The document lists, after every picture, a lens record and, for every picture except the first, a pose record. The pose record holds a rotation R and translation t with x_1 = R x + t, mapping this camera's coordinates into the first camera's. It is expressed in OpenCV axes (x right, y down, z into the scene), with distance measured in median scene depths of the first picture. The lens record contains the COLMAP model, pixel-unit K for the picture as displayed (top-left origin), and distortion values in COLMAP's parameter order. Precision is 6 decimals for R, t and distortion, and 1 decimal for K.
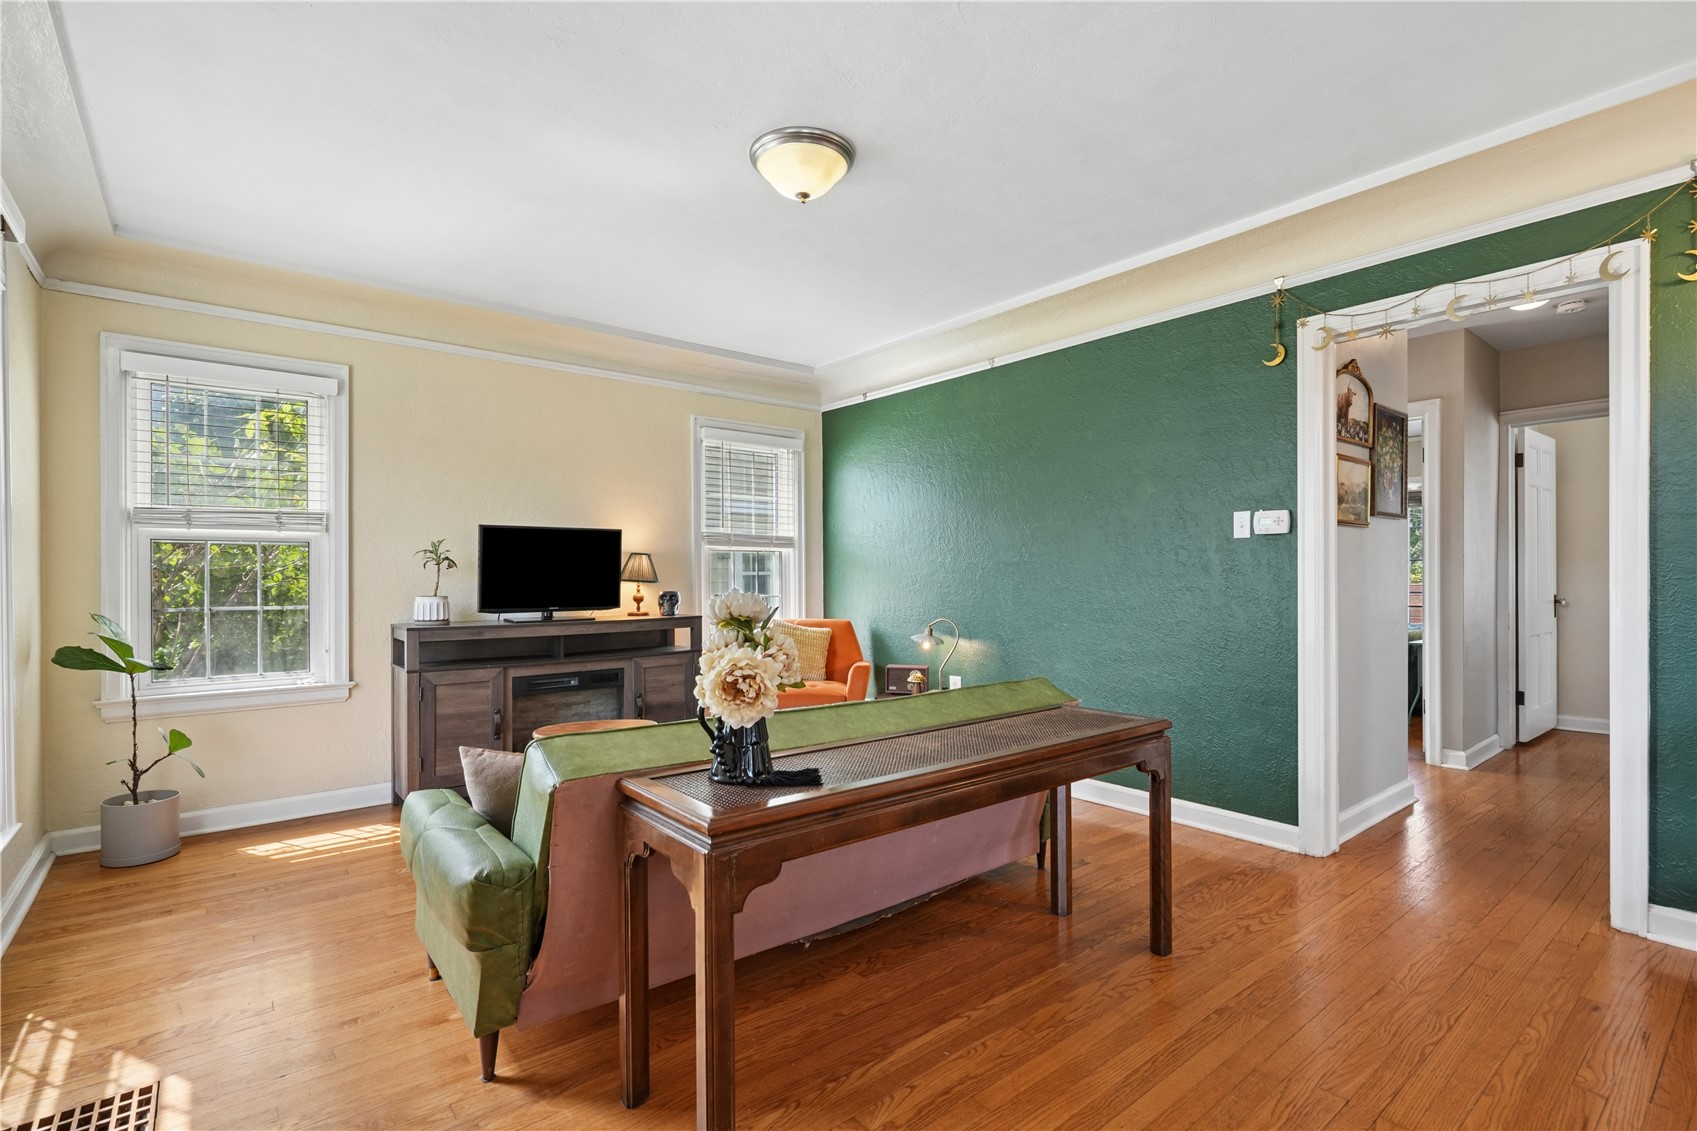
lens RADIAL K [[783.1, 0, 840.8], [0, 783.1, 574.9], [0, 0, 1]] dist [-0.002168, 0.000359]
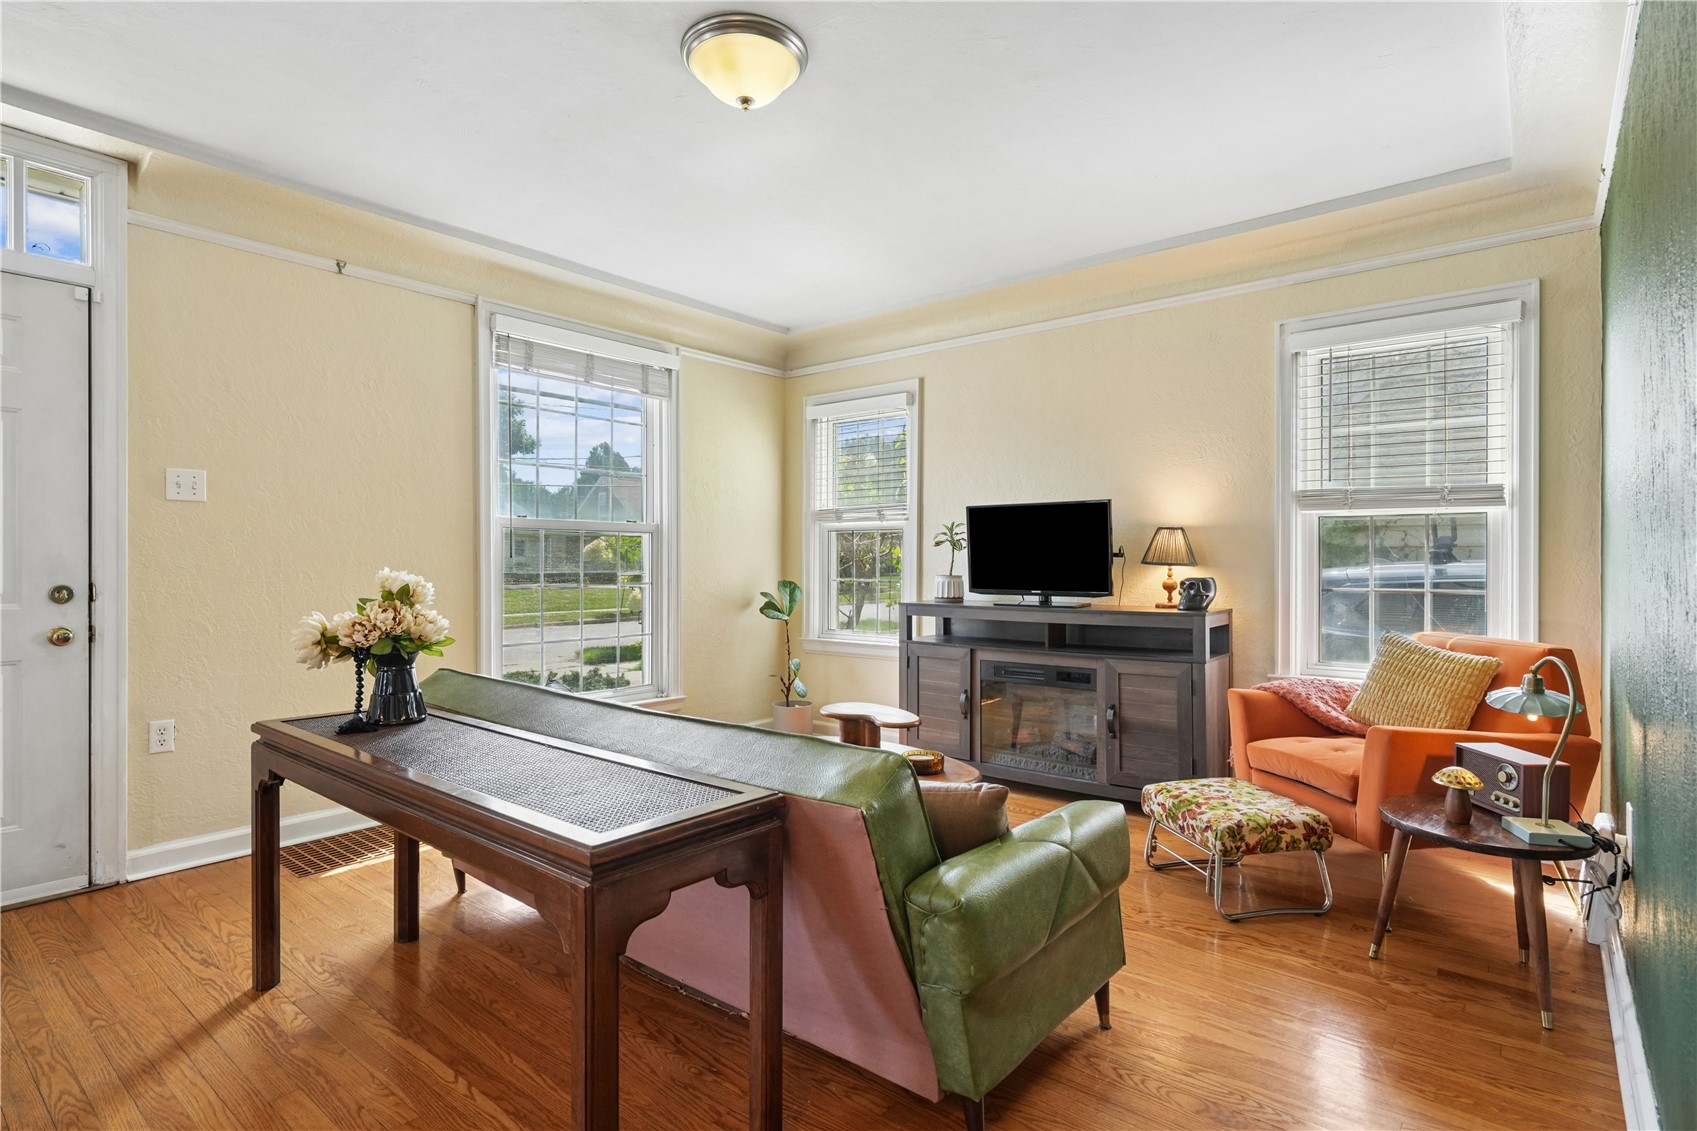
lens RADIAL K [[831.9, 0, 848.5], [0, 831.9, 565.5], [0, 0, 1]] dist [0.000959, 0.000287]
pose [[0.219684, 0.013753, -0.975474, 0.525049], [0.002766, 0.999888, 0.014720, -0.003318], [0.975567, -0.005932, 0.219622, 0.567771]]
